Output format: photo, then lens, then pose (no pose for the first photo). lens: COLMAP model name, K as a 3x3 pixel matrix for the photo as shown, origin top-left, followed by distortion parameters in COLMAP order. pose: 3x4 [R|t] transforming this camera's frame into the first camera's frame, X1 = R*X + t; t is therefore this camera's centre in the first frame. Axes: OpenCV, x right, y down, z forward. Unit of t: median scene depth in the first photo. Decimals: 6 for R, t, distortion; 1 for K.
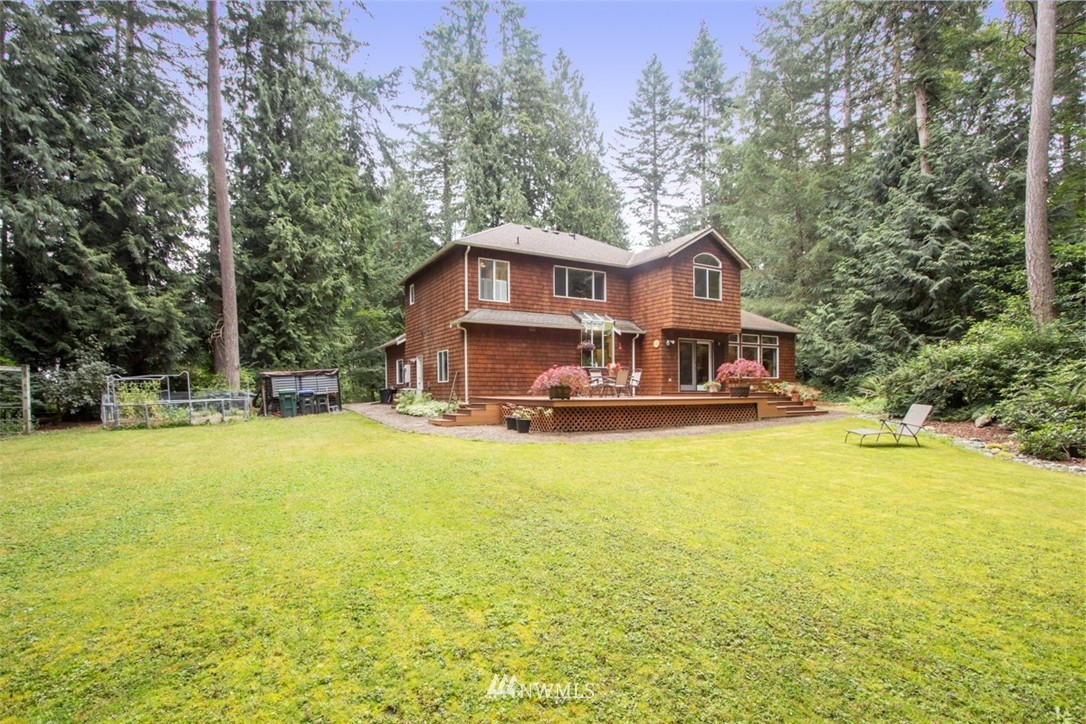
lens RADIAL K [[503.0, 0, 546.4], [0, 503.0, 365.0], [0, 0, 1]] dist [-0.000058, 0.000538]
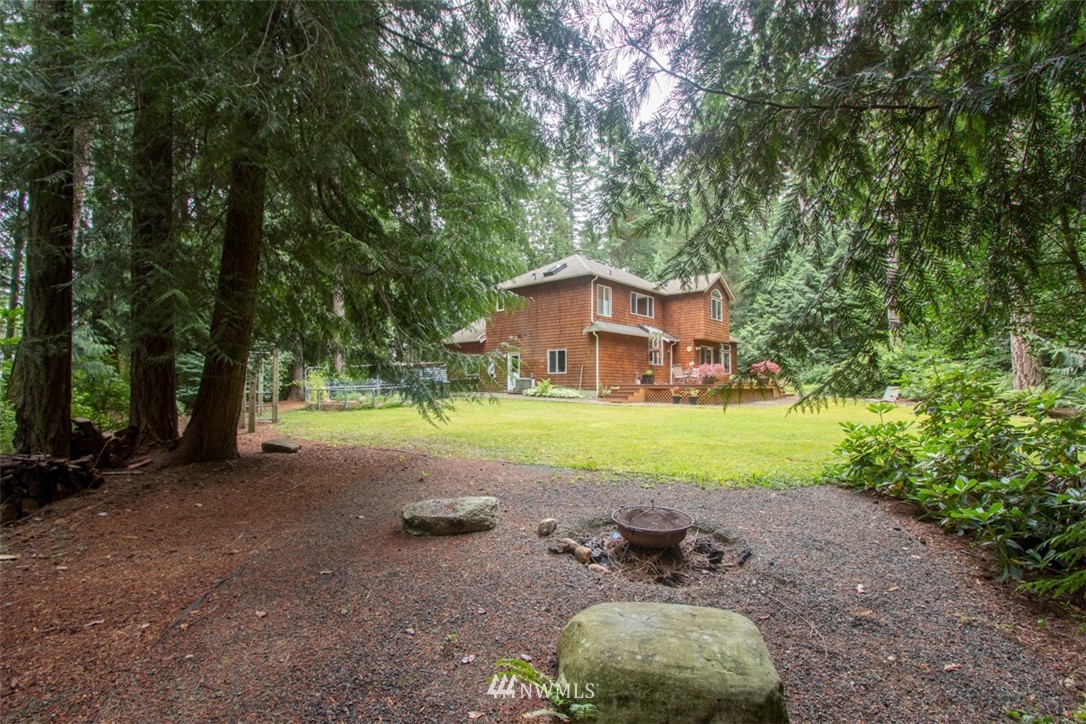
lens RADIAL K [[503.0, 0, 546.4], [0, 503.0, 365.0], [0, 0, 1]] dist [-0.000058, 0.000538]
pose [[0.933858, 0.015588, 0.357305, -0.706406], [-0.019192, 0.999794, 0.006544, 0.003130], [-0.357129, -0.012968, 0.933965, -0.230855]]
